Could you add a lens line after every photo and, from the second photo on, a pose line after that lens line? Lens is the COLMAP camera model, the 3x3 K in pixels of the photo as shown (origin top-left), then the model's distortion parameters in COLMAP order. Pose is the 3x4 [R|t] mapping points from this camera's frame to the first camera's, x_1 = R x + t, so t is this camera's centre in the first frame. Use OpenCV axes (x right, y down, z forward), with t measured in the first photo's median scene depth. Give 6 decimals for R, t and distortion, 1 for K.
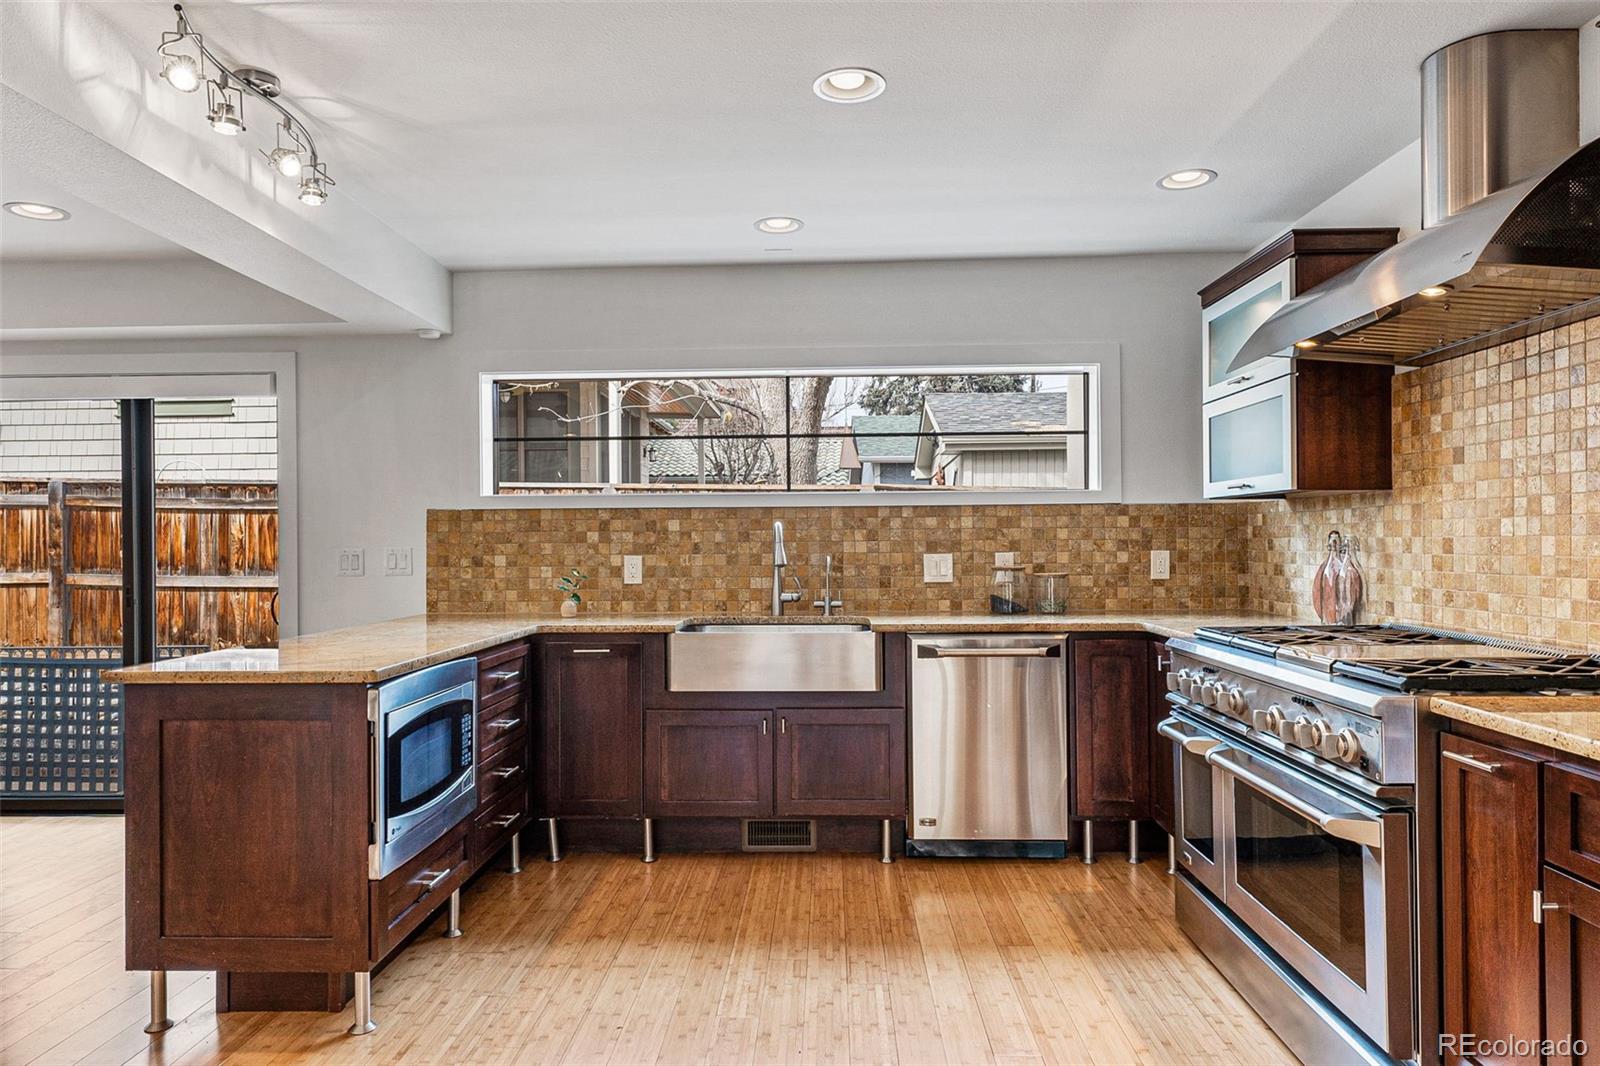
lens RADIAL K [[1014.2, 0, 795.4], [0, 1014.2, 540.1], [0, 0, 1]] dist [0.007110, -0.000178]
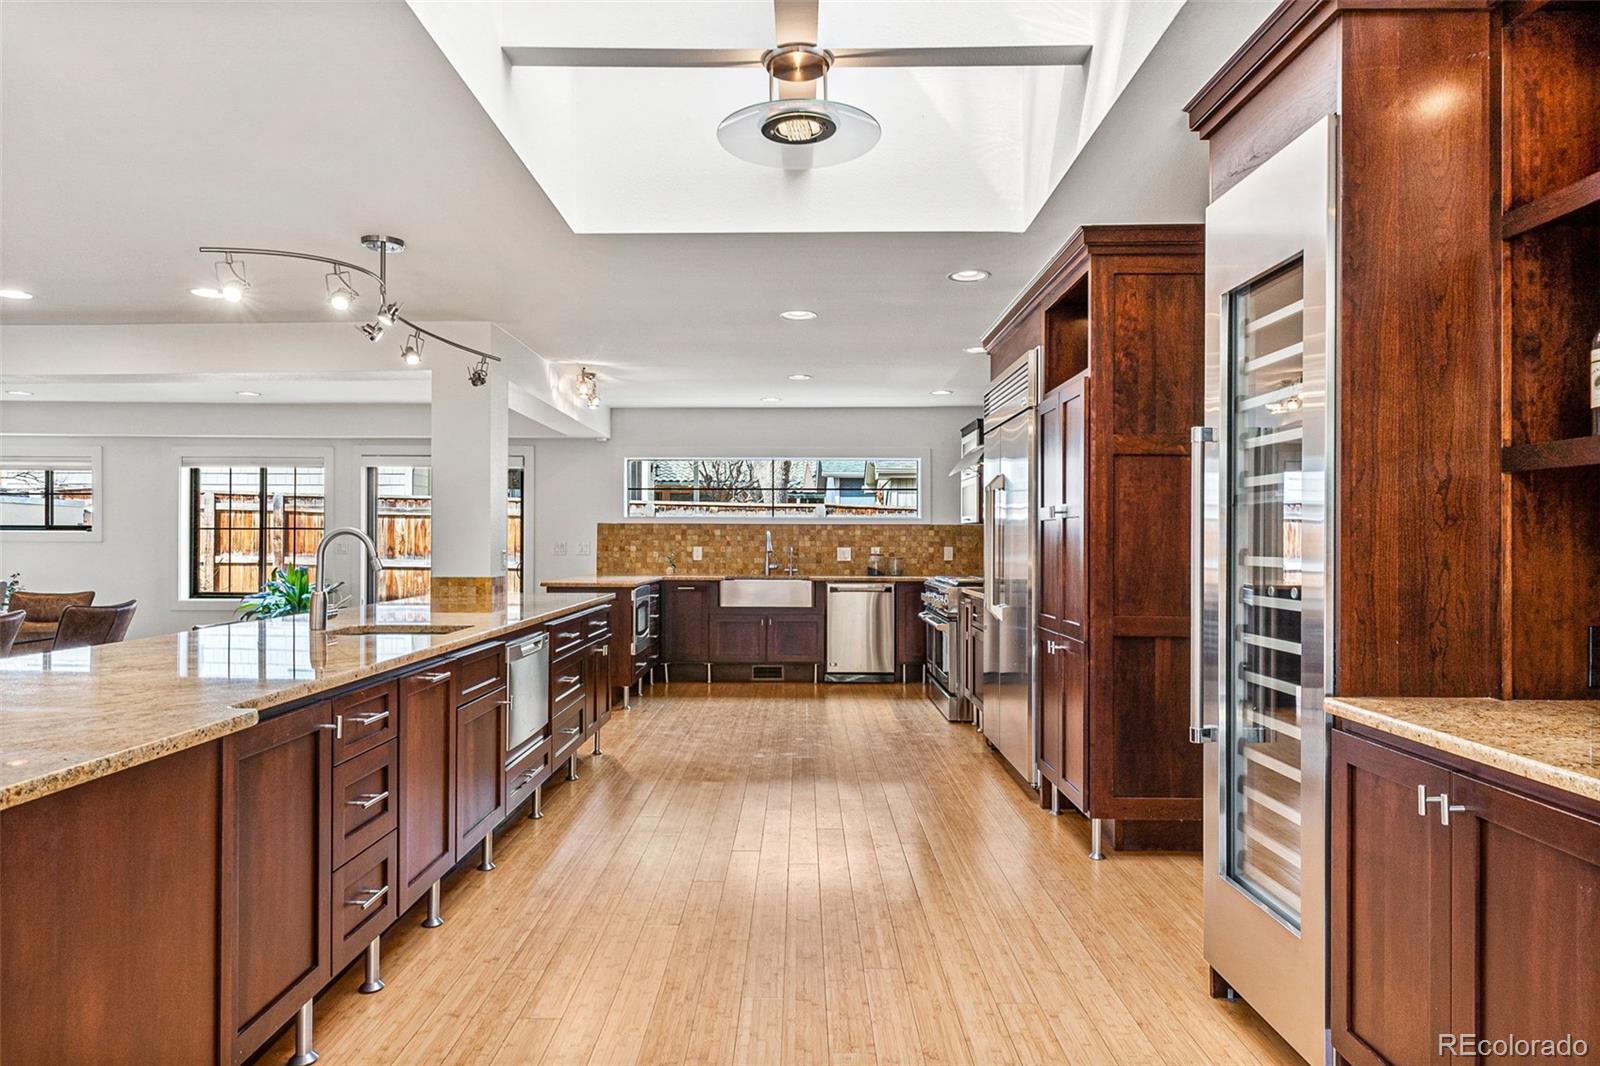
lens RADIAL K [[1014.2, 0, 805.0], [0, 1014.2, 536.7], [0, 0, 1]] dist [0.007110, -0.000178]
pose [[0.999242, 0.011375, 0.037218, -0.018369], [-0.011292, 0.999933, -0.002463, -0.002379], [-0.037243, 0.002041, 0.999304, -1.101865]]
